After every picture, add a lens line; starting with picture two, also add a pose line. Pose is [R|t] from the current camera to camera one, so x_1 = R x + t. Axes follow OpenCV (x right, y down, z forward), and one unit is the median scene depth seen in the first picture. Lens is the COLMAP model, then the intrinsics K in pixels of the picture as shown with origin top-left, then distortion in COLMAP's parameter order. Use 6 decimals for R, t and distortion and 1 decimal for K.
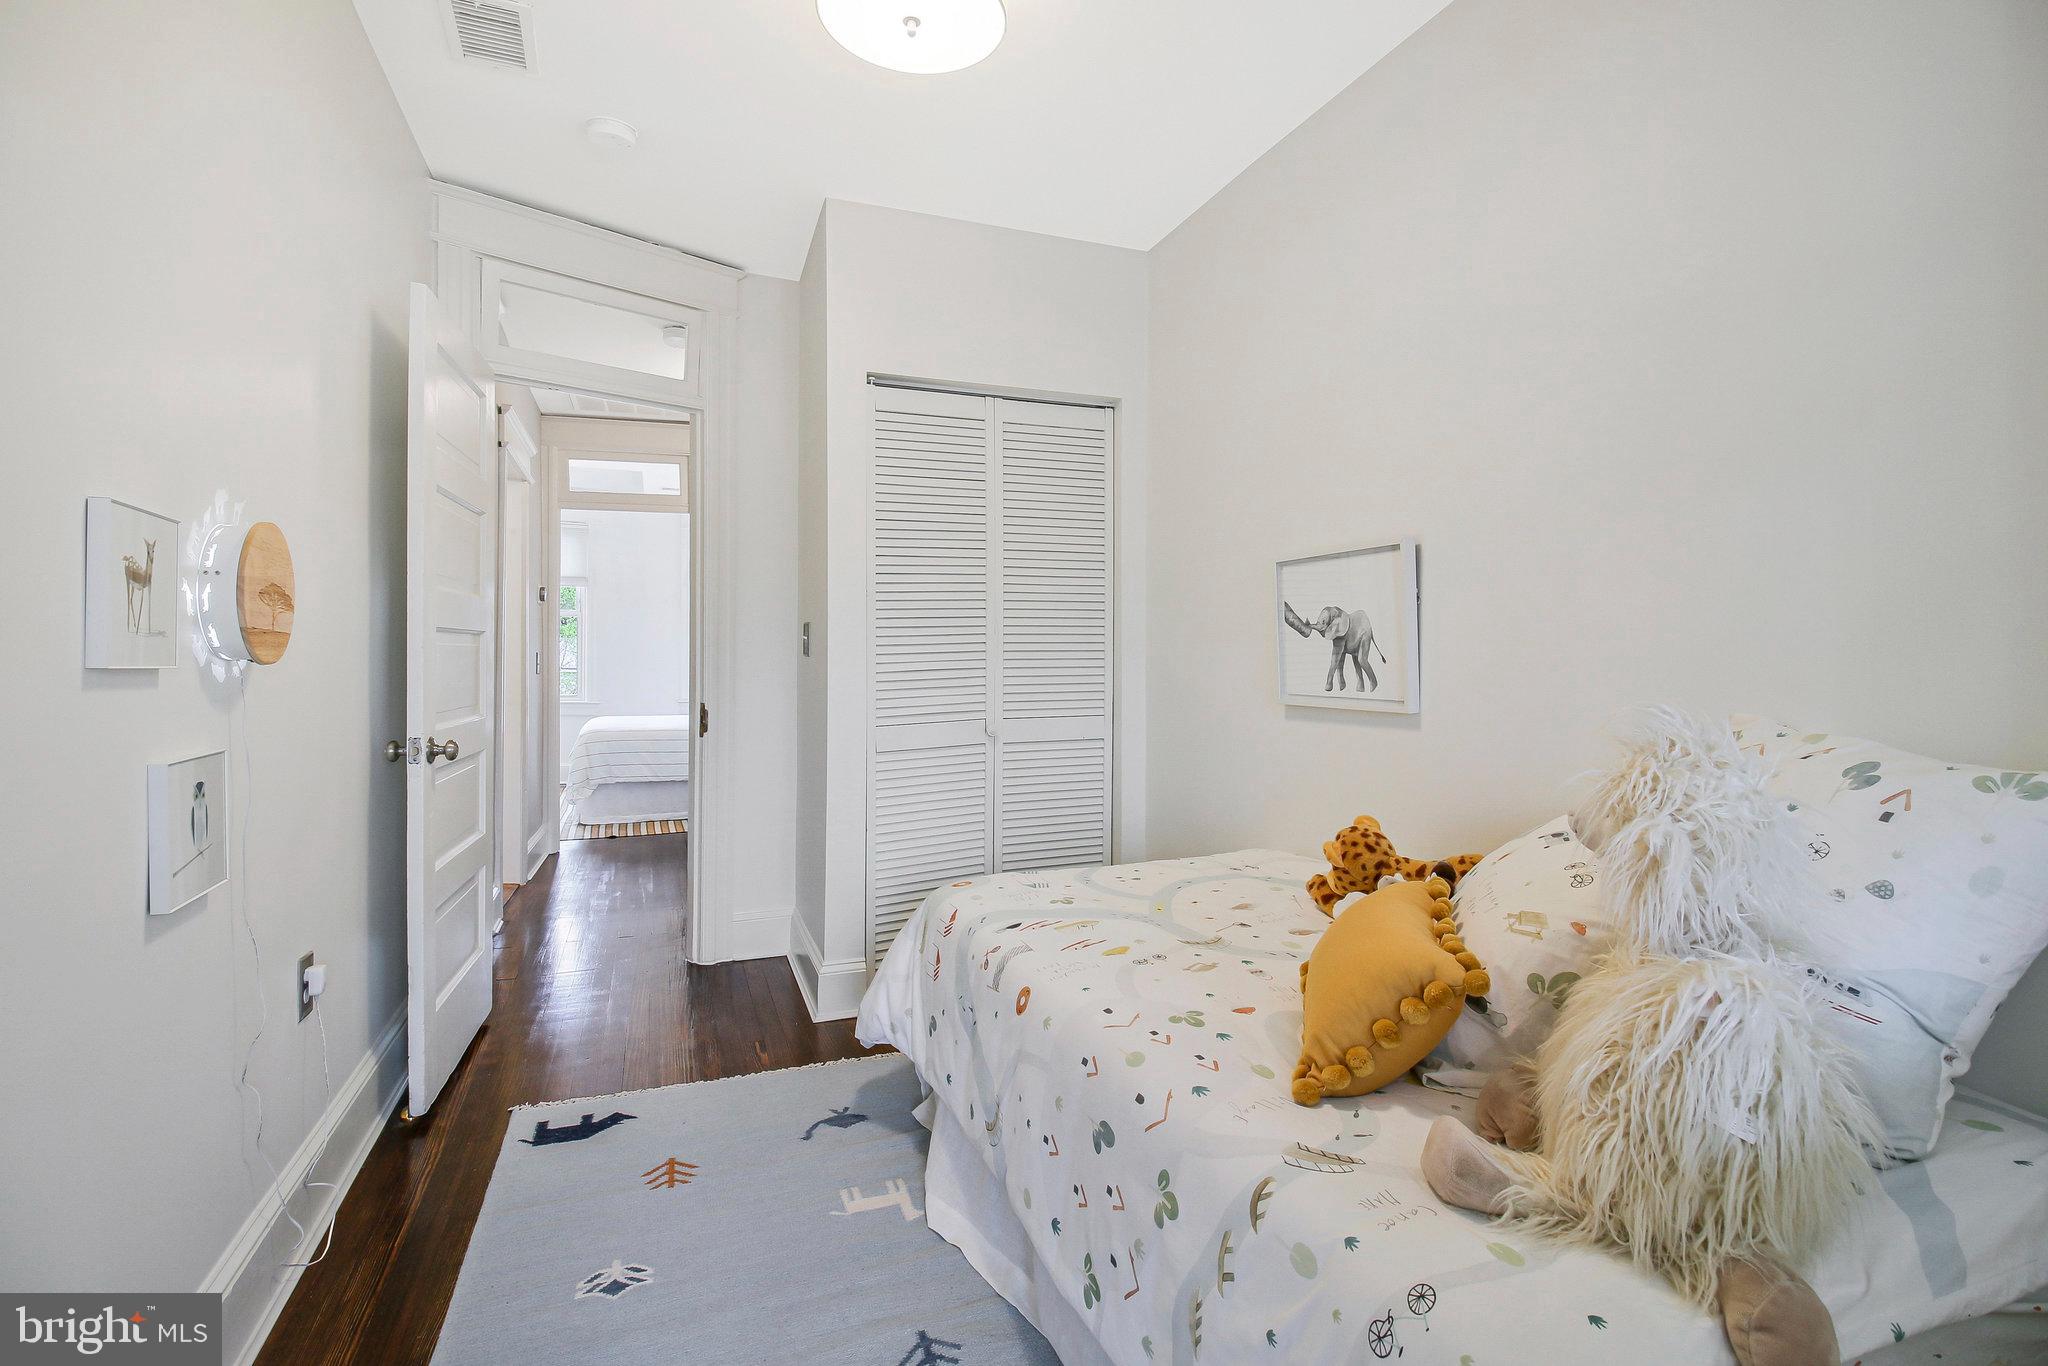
lens RADIAL K [[959.8, 0, 1024.0], [0, 959.8, 683.0], [0, 0, 1]] dist [0.002654, -0.014912]
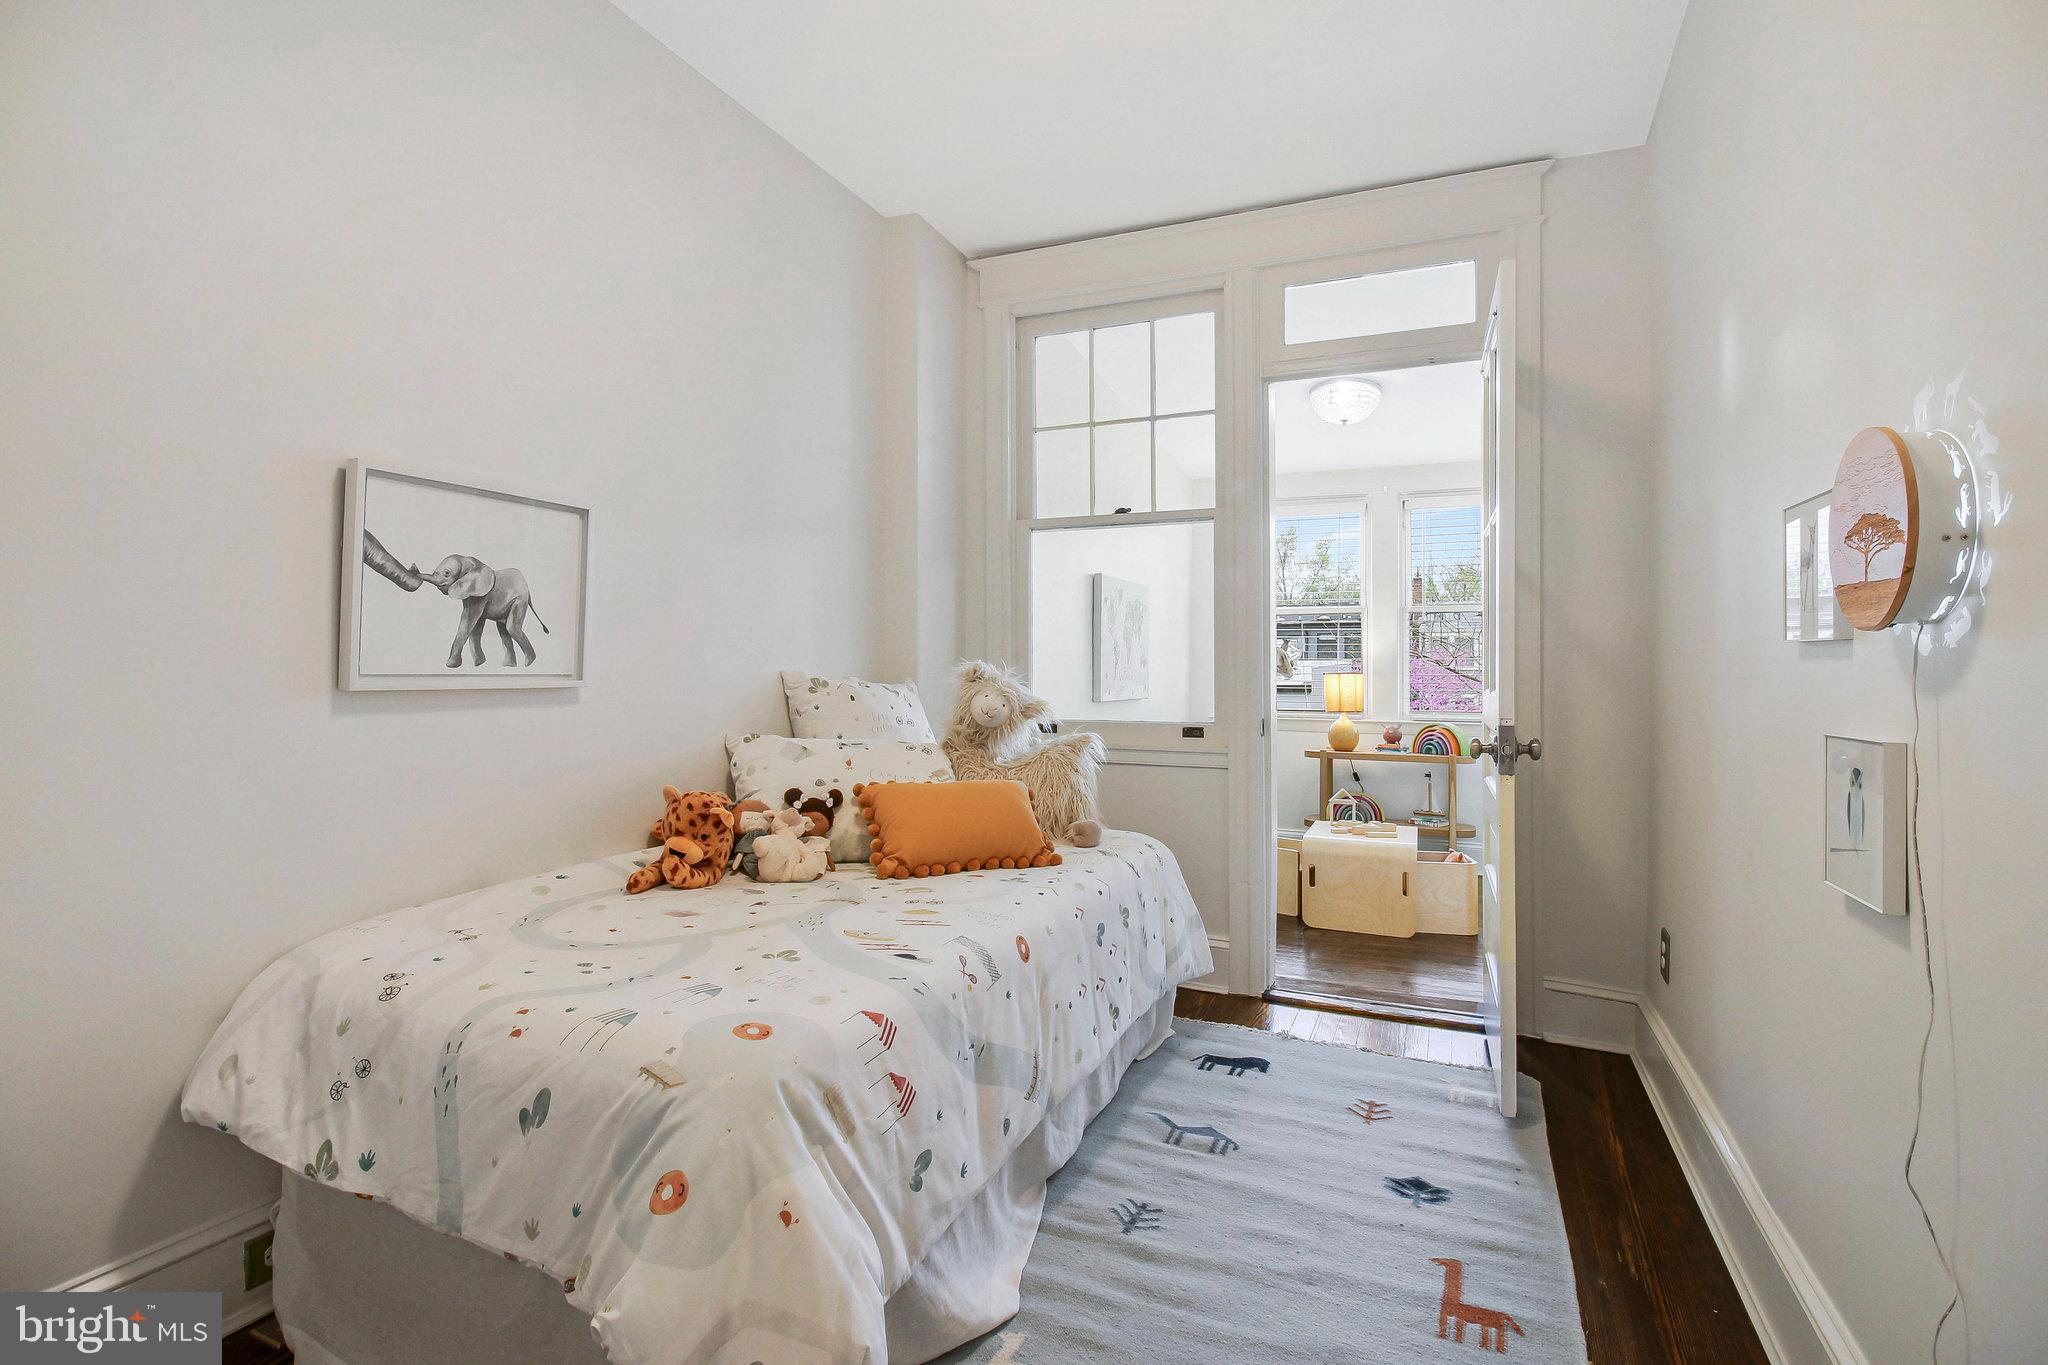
lens RADIAL K [[959.8, 0, 1024.0], [0, 959.8, 682.5], [0, 0, 1]] dist [0.002654, -0.014912]
pose [[-0.705977, -0.022979, 0.707862, -0.533267], [0.003227, 0.999359, 0.035659, -0.005076], [-0.708228, 0.027458, -0.705450, 1.231875]]
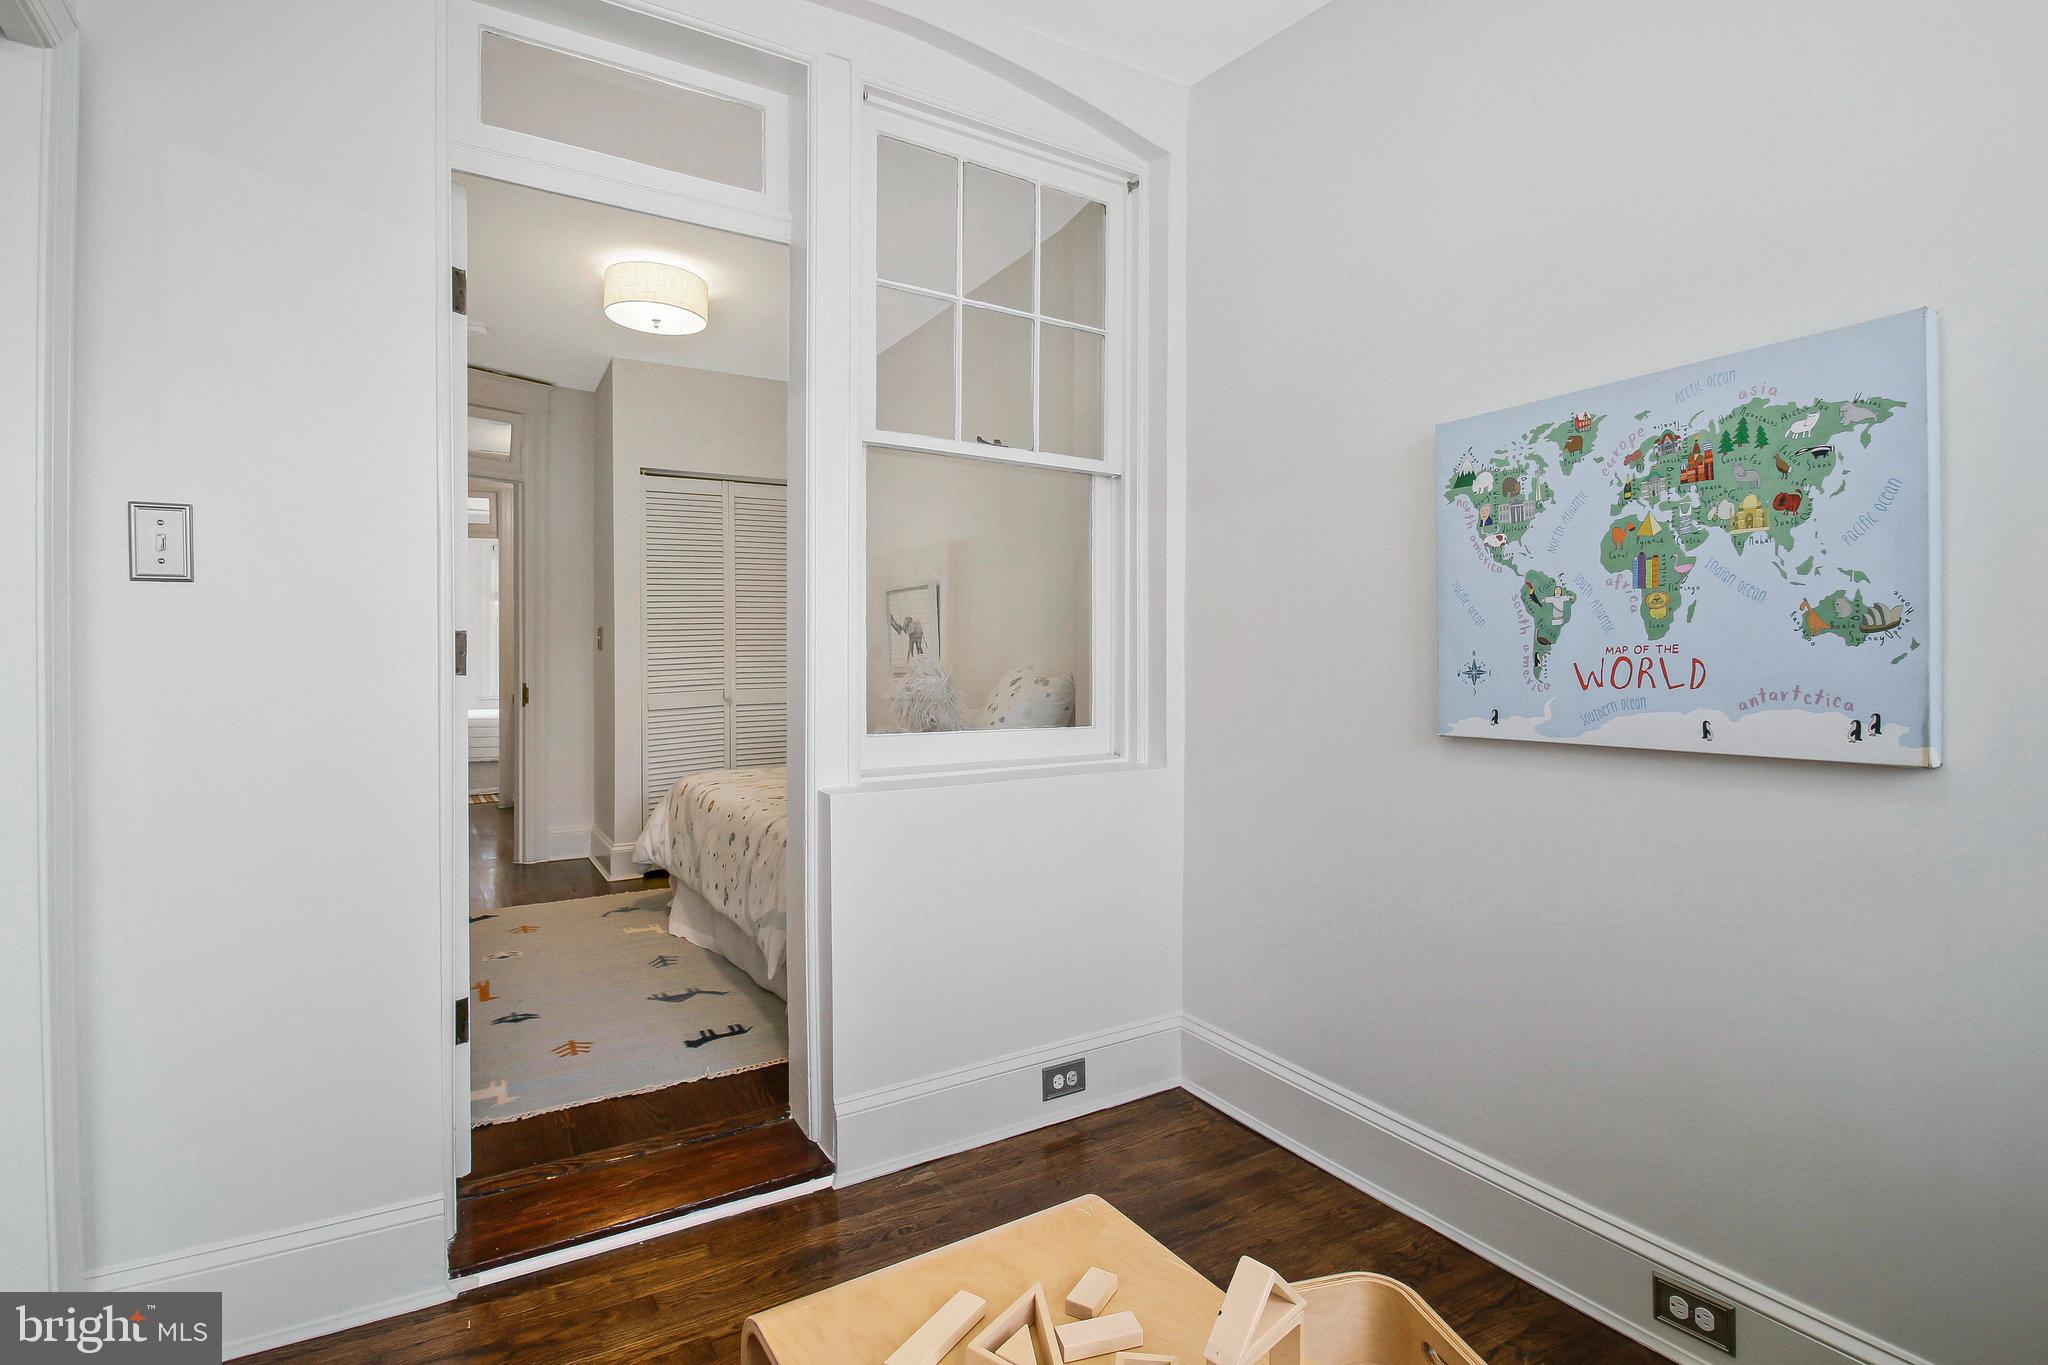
lens RADIAL K [[1012.0, 0, 1042.6], [0, 1012.0, 670.9], [0, 0, 1]] dist [-0.021586, -0.000405]
pose [[0.981748, -0.012816, 0.189756, 0.207176], [0.016051, 0.999751, -0.015519, 0.055949], [-0.189509, 0.018282, 0.981709, -0.917849]]
